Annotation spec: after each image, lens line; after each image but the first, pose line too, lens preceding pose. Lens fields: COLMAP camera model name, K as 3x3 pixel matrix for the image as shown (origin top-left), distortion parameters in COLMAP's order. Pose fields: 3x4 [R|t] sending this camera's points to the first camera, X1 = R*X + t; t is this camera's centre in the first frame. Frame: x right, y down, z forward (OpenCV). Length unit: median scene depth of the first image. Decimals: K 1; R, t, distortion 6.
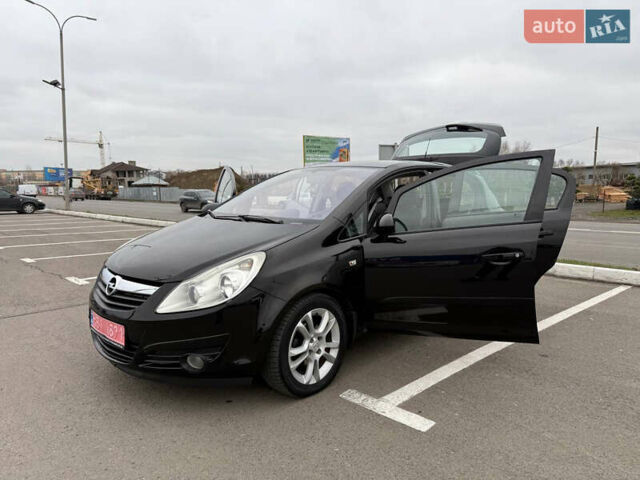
lens RADIAL K [[452.6, 0, 314.7], [0, 452.6, 241.4], [0, 0, 1]] dist [0.067763, -0.082043]
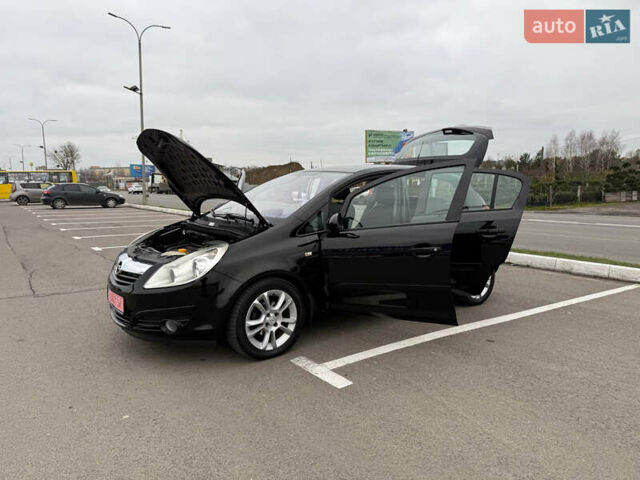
lens RADIAL K [[452.6, 0, 314.7], [0, 452.6, 241.4], [0, 0, 1]] dist [0.067763, -0.082043]
pose [[0.988156, 0.014842, -0.152733, 0.291242], [-0.012841, 0.999818, 0.014081, -0.002862], [0.152914, -0.011953, 0.988167, -0.194887]]
